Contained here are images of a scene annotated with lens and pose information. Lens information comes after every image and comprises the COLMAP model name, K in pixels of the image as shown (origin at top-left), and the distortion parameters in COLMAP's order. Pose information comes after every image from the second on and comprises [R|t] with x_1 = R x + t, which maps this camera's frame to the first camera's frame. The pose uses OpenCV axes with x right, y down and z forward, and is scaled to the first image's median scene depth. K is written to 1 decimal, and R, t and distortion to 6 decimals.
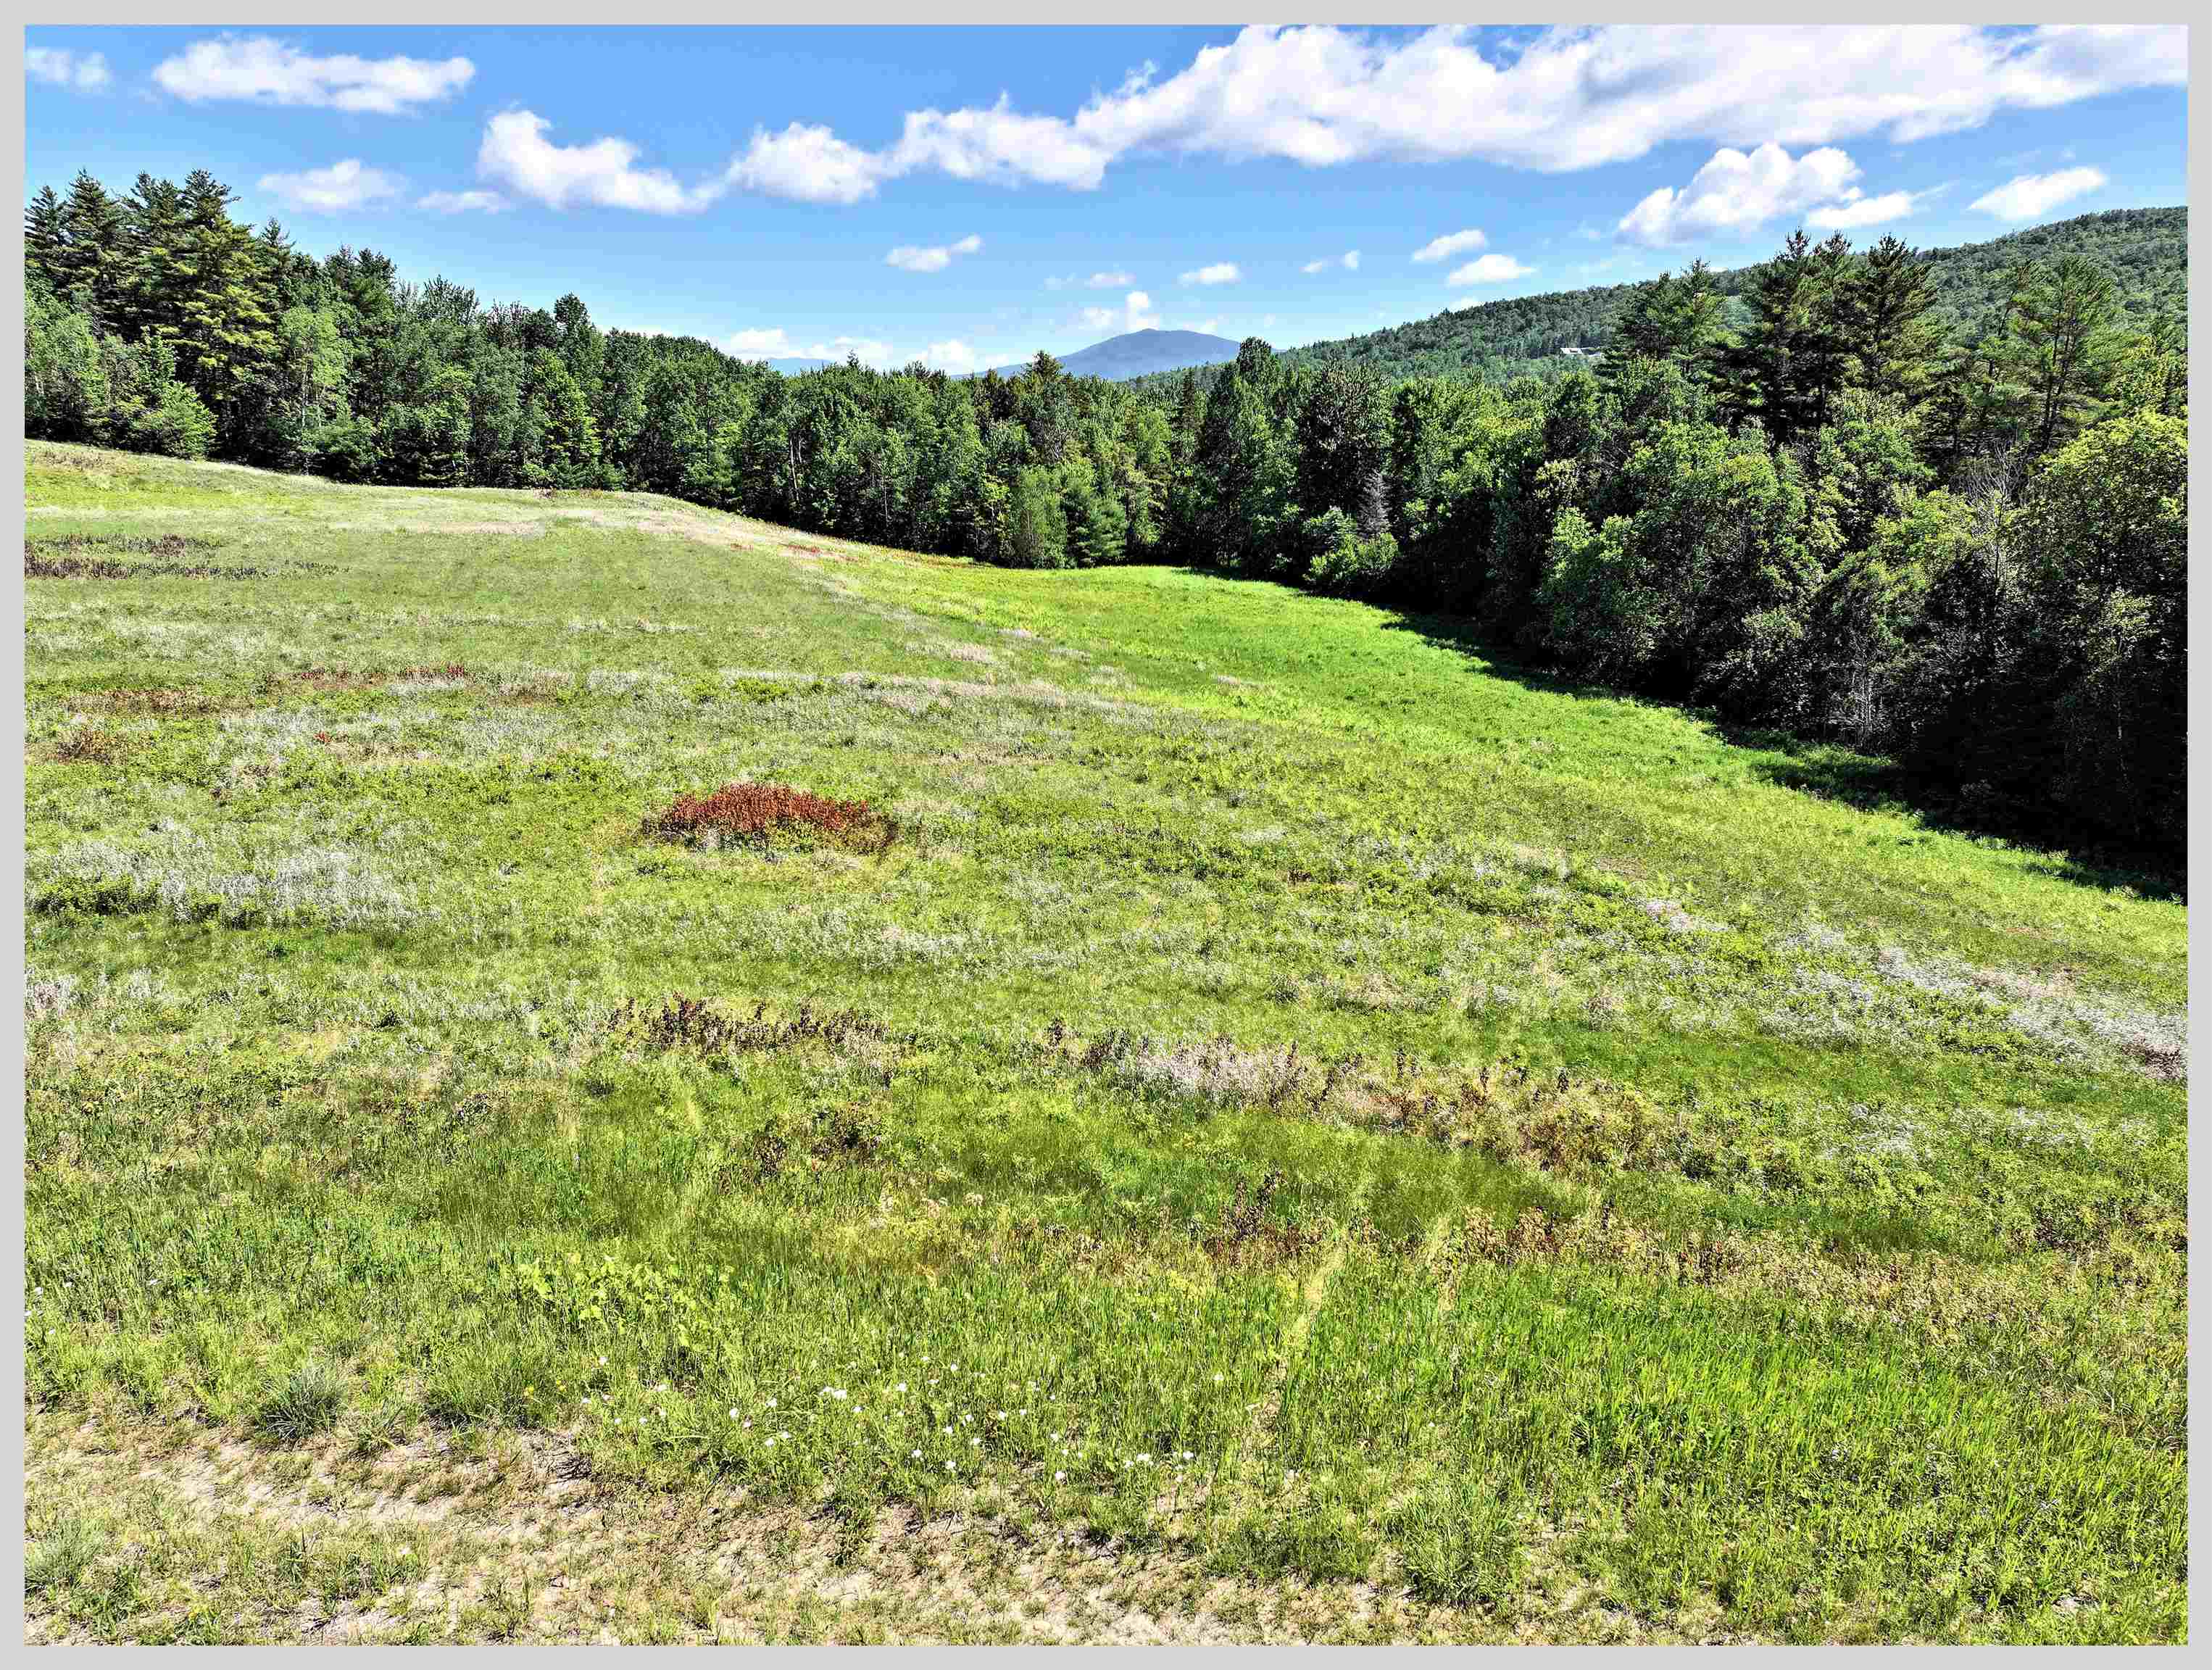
lens RADIAL K [[1514.2, 0, 1099.2], [0, 1514.2, 831.7], [0, 0, 1]] dist [-0.001832, 0.015960]
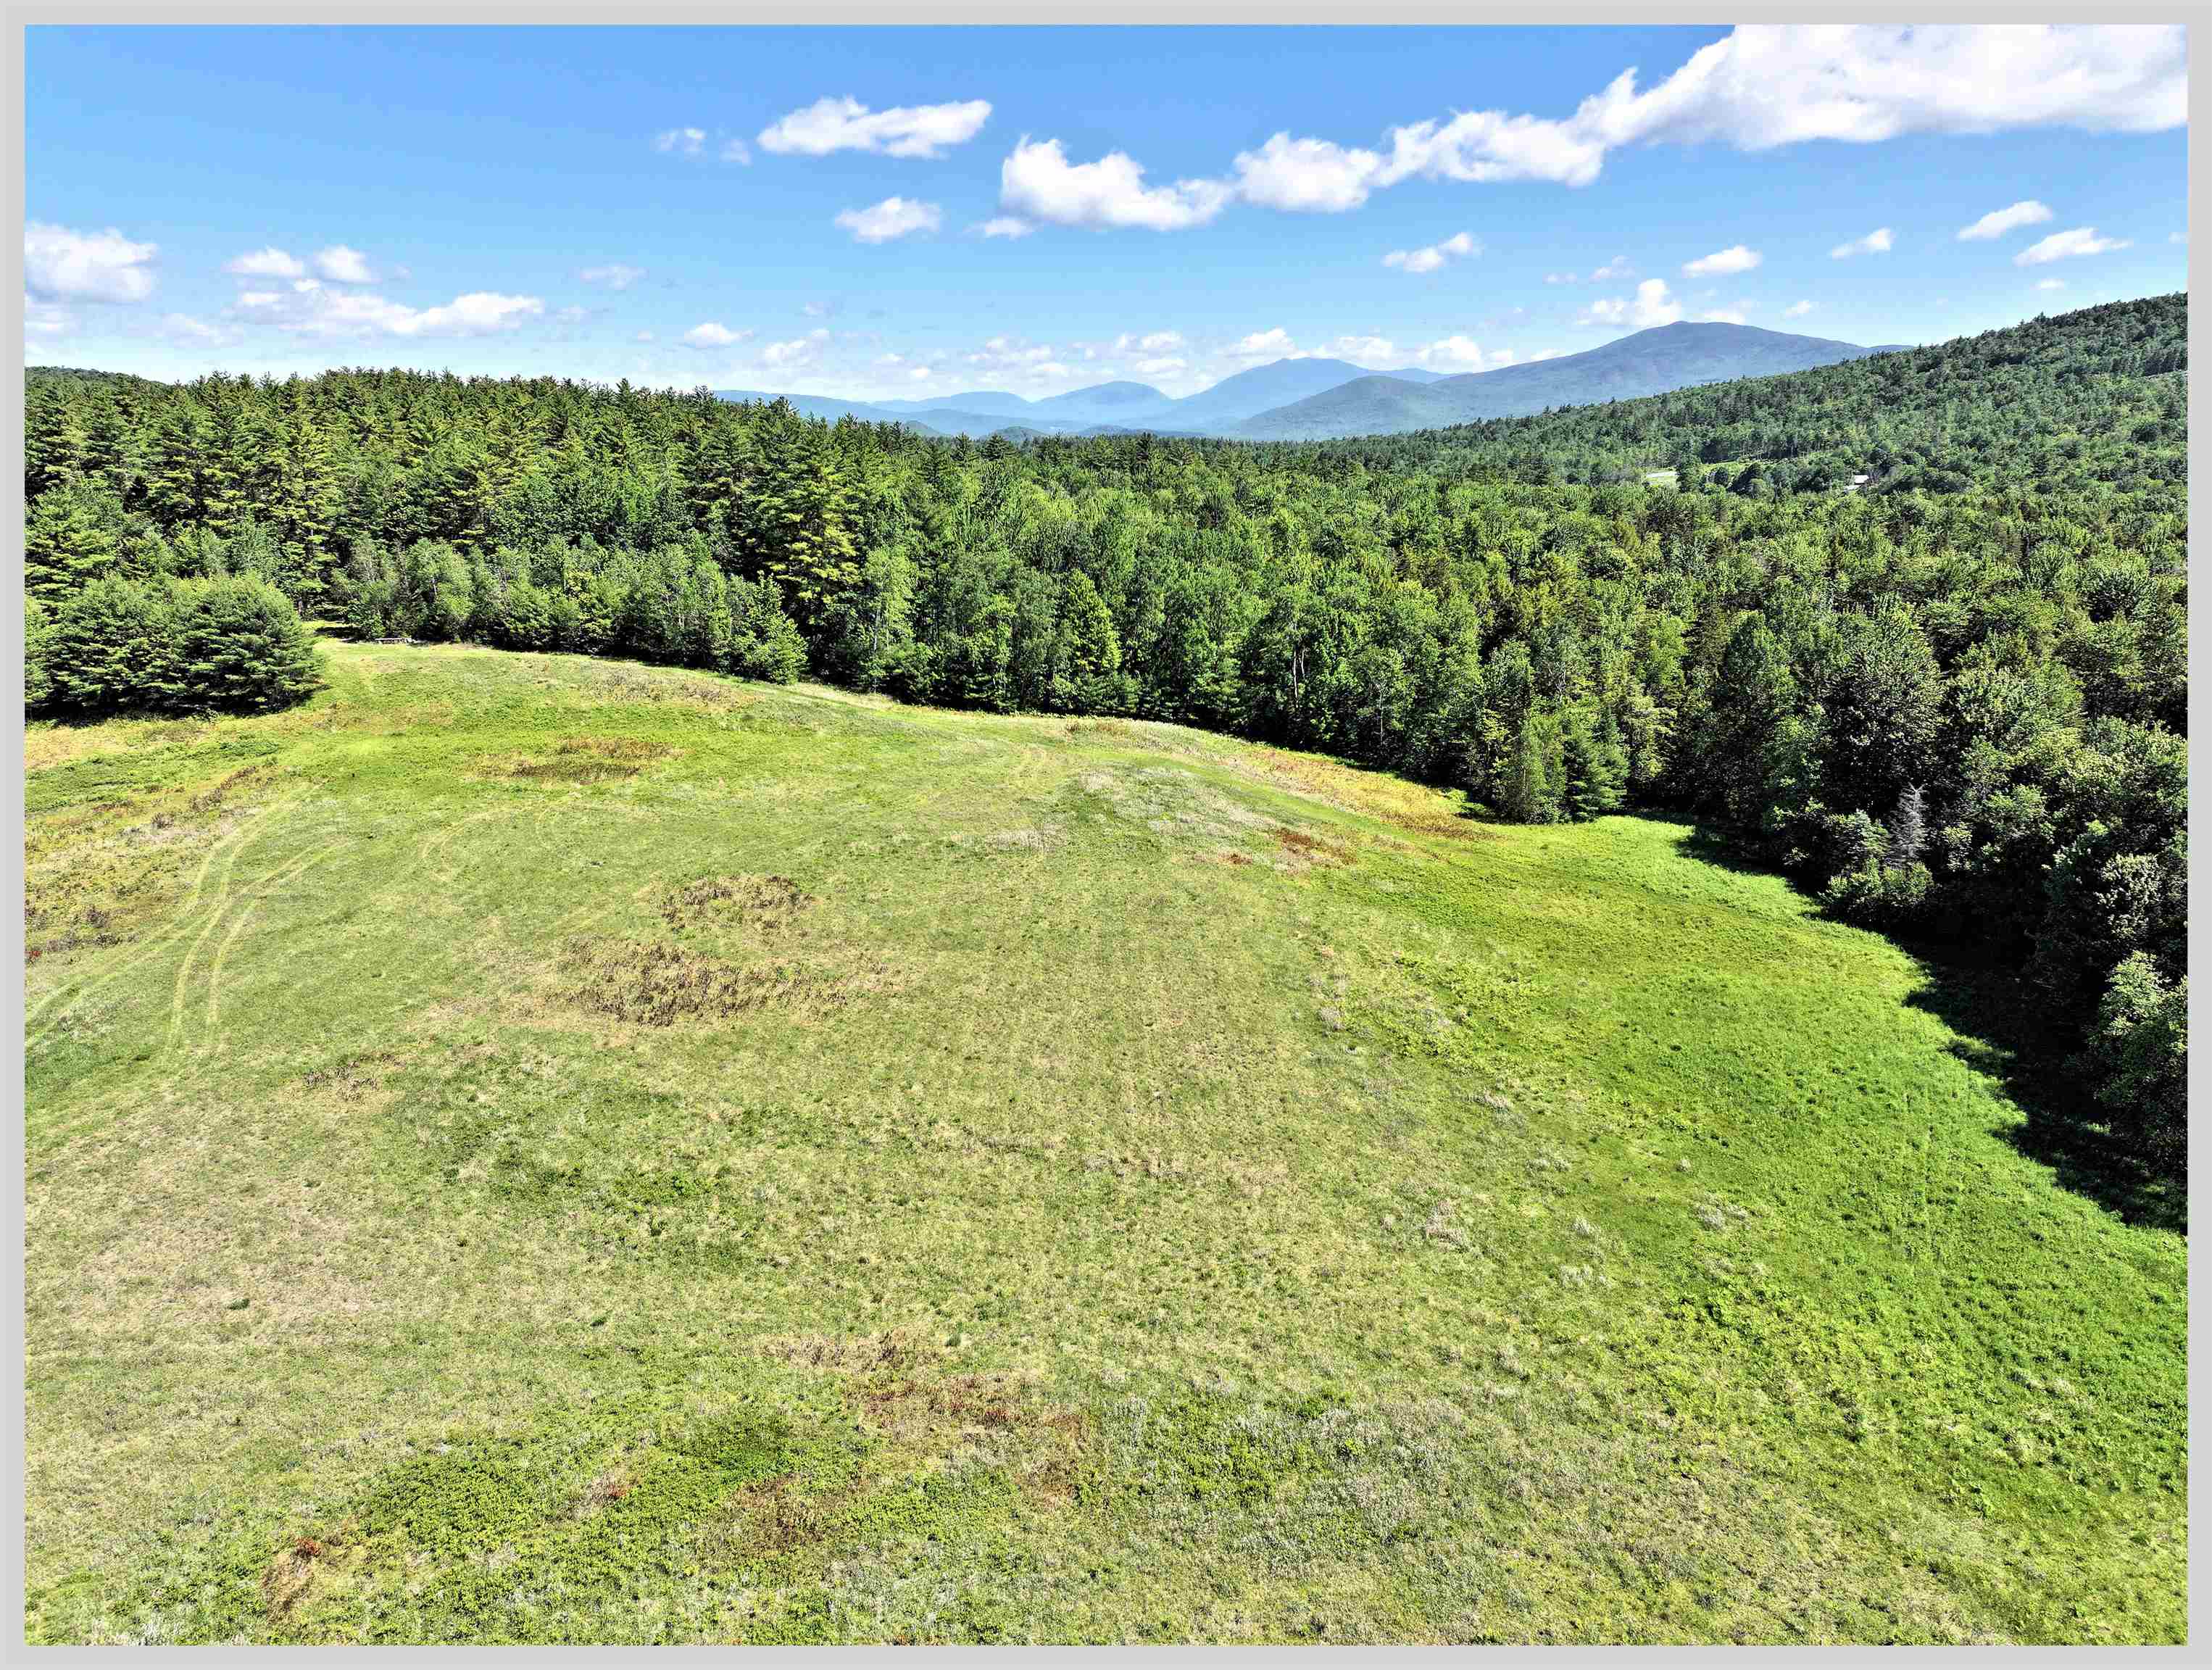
lens RADIAL K [[1514.2, 0, 1100.5], [0, 1514.2, 839.8], [0, 0, 1]] dist [-0.001832, 0.015960]
pose [[0.950062, 0.071415, -0.303780, -0.005614], [-0.072613, 0.997333, 0.007364, -0.142846], [0.303496, 0.015062, 0.952714, -0.034356]]
